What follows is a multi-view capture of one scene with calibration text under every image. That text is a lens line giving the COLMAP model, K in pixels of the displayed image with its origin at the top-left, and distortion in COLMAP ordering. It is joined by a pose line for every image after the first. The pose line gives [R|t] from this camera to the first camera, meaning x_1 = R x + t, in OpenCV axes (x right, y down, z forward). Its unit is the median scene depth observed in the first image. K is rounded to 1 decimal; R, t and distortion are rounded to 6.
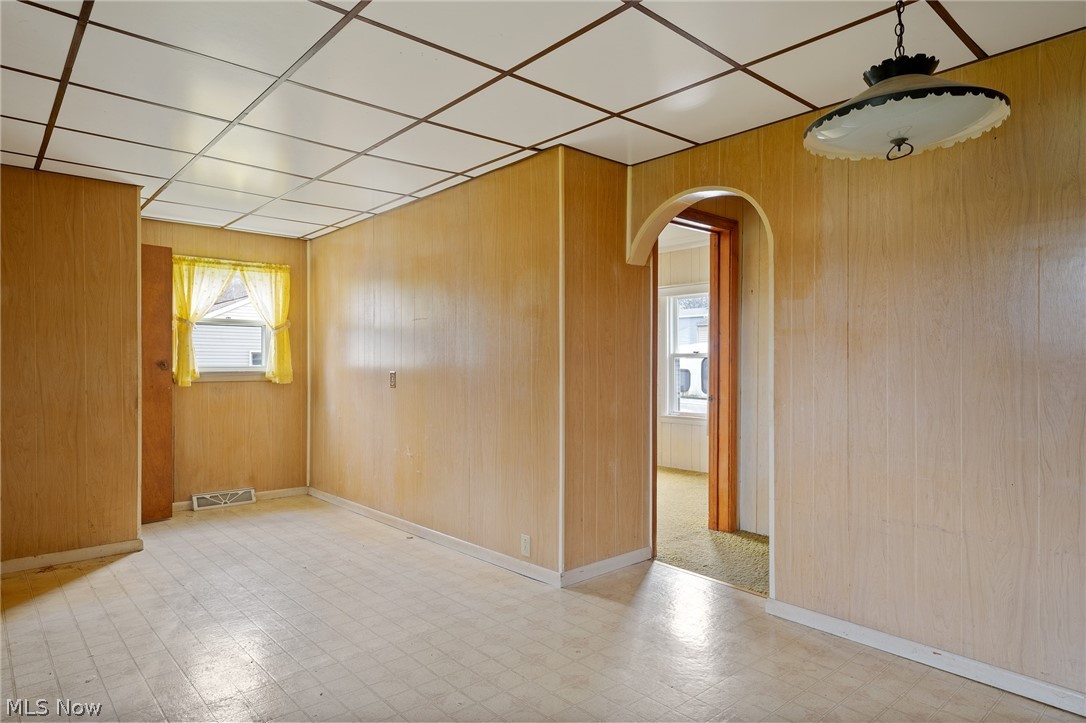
lens RADIAL K [[646.0, 0, 548.3], [0, 646.0, 365.5], [0, 0, 1]] dist [0.005299, -0.000158]
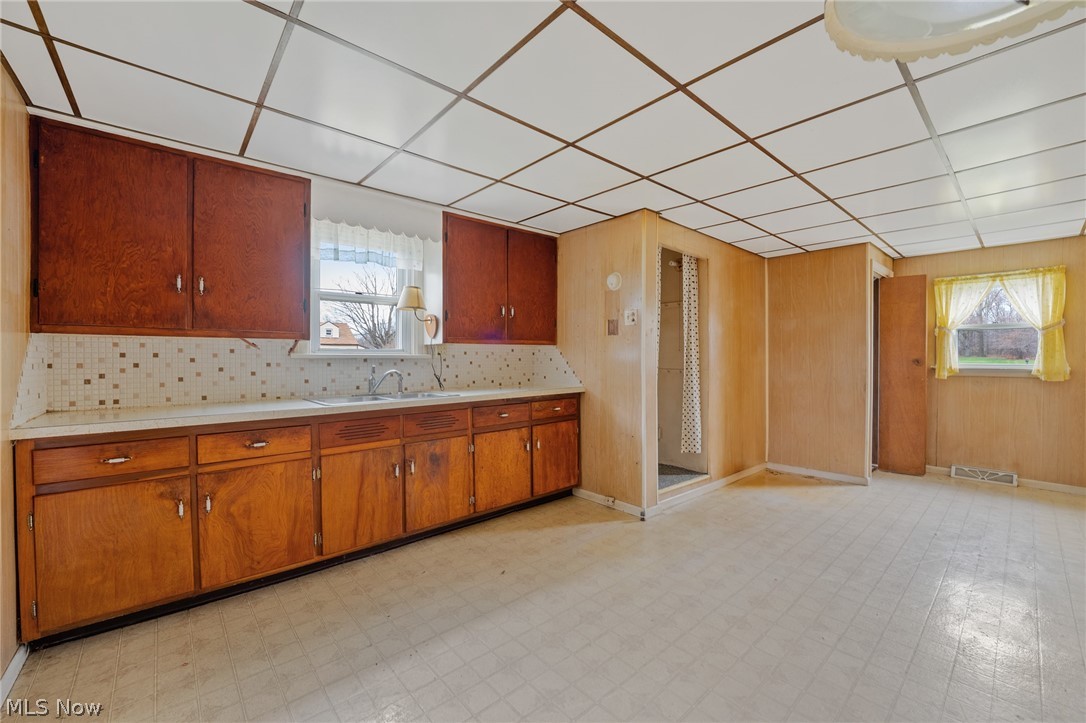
lens RADIAL K [[441.4, 0, 540.3], [0, 441.4, 361.4], [0, 0, 1]] dist [-0.026901, 0.002604]
pose [[-0.001645, 0.009508, -0.999953, 0.290358], [-0.005113, 0.999942, 0.009517, -0.006558], [0.999986, 0.005129, -0.001596, 0.188947]]
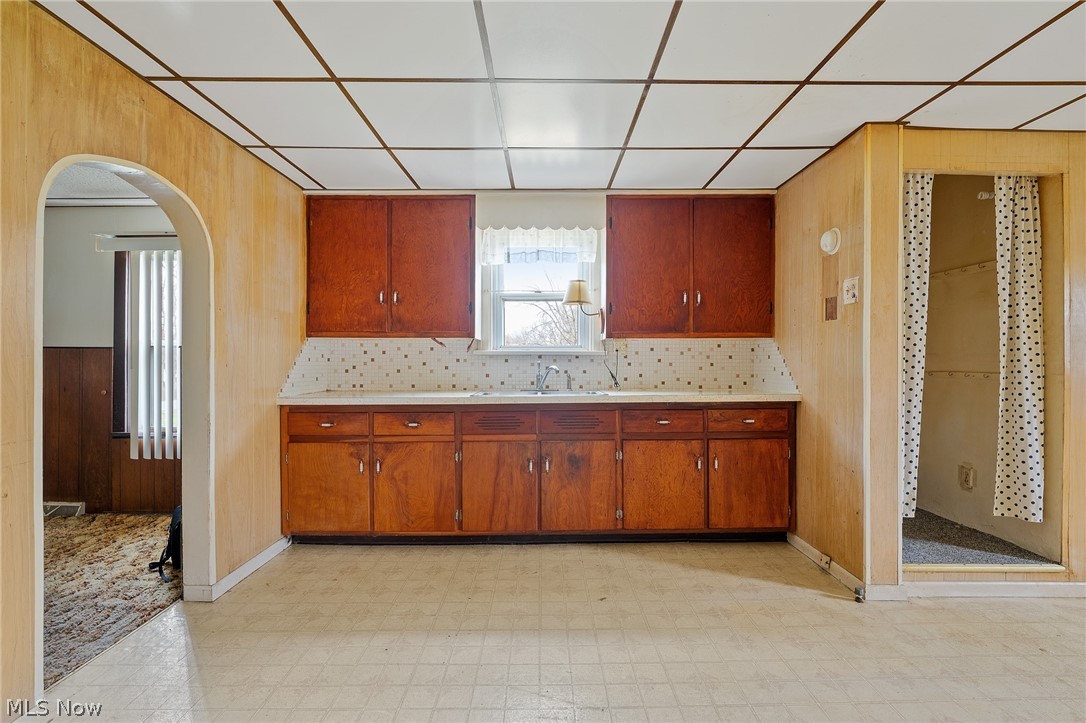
lens RADIAL K [[481.0, 0, 539.2], [0, 481.0, 360.8], [0, 0, 1]] dist [-0.021674, 0.002692]
pose [[-0.660973, 0.002140, -0.750407, 0.196056], [-0.004312, 0.999969, 0.006650, -0.000171], [0.750397, 0.007631, -0.660943, 0.395784]]
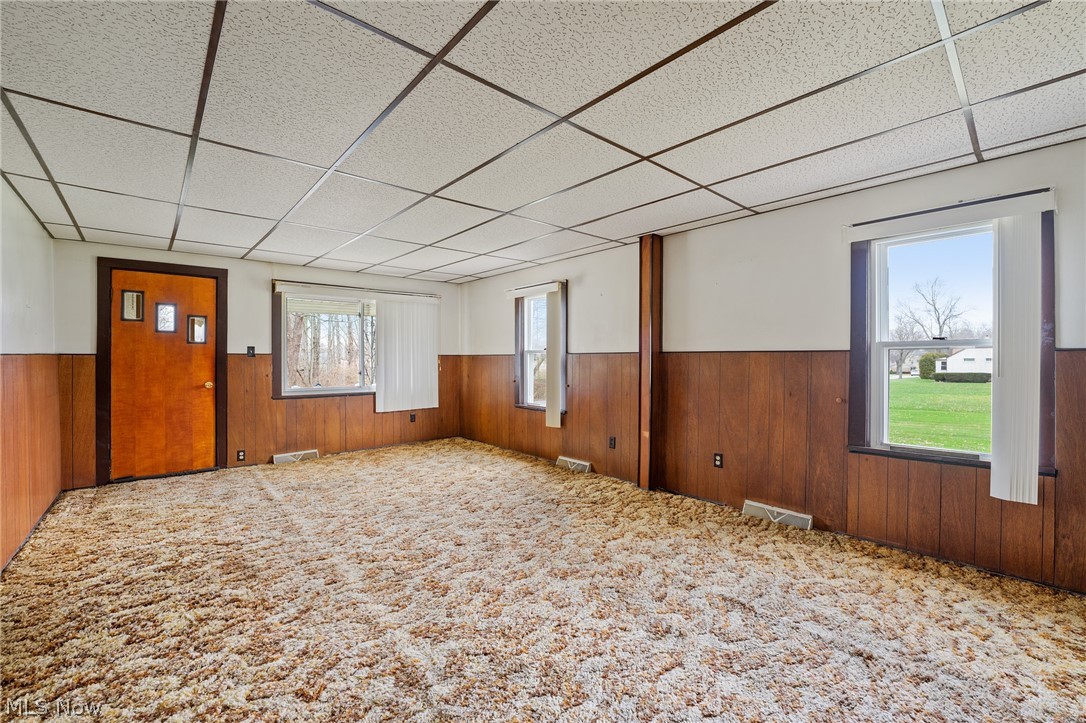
lens RADIAL K [[441.4, 0, 543.3], [0, 441.4, 361.9], [0, 0, 1]] dist [-0.026901, 0.002604]
pose [[-0.999992, -0.002769, 0.002791, 0.483210], [-0.002754, 0.999981, 0.005493, 0.000484], [-0.002806, 0.005485, -0.999981, 0.045642]]
